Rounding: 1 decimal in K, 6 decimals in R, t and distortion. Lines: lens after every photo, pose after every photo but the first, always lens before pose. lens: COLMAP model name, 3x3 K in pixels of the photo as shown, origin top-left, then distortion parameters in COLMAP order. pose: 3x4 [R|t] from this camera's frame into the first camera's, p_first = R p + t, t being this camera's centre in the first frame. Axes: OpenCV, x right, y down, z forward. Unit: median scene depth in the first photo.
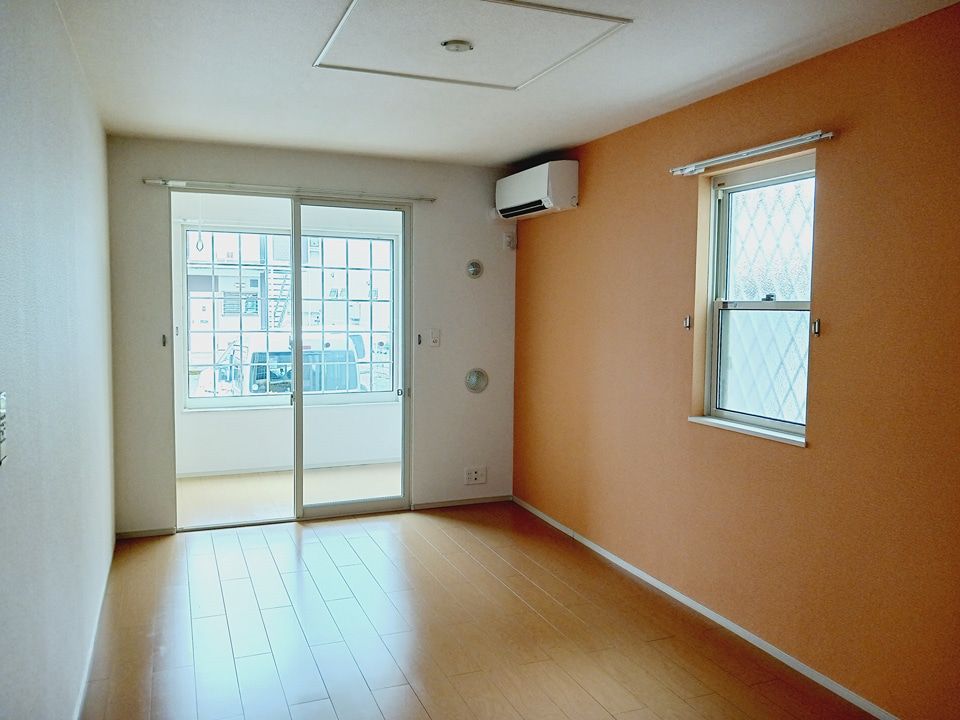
lens RADIAL K [[764.2, 0, 474.7], [0, 764.2, 359.7], [0, 0, 1]] dist [0.006329, -0.001064]
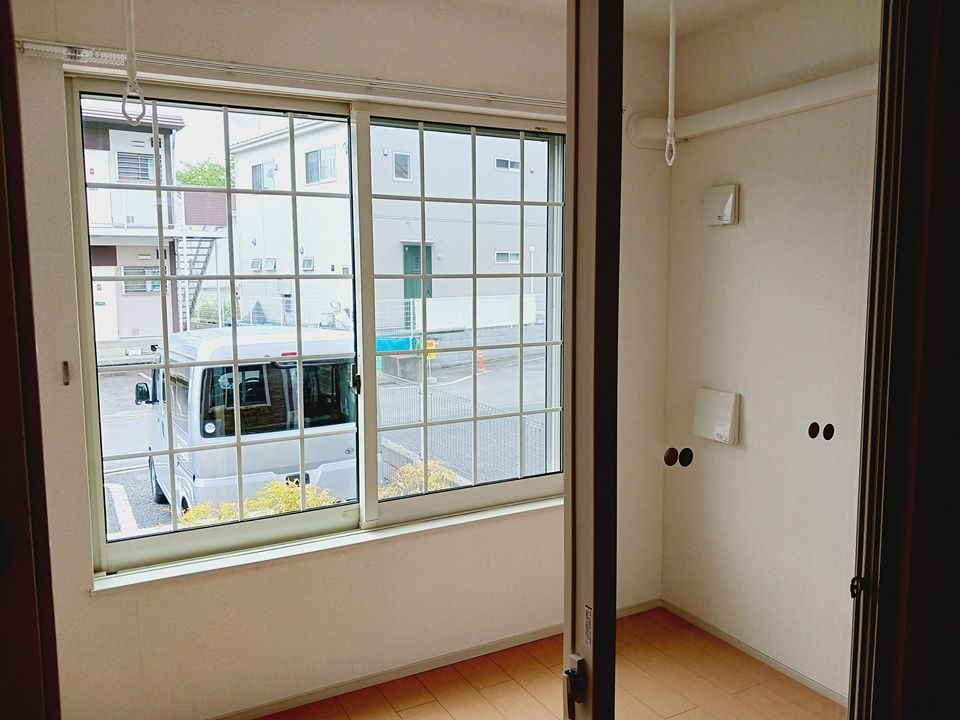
lens RADIAL K [[764.2, 0, 474.7], [0, 764.2, 359.7], [0, 0, 1]] dist [0.006329, -0.001064]
pose [[0.992692, -0.029192, 0.117096, -0.217342], [0.024763, 0.998928, 0.039104, -0.047925], [-0.118112, -0.035919, 0.992350, 0.560952]]
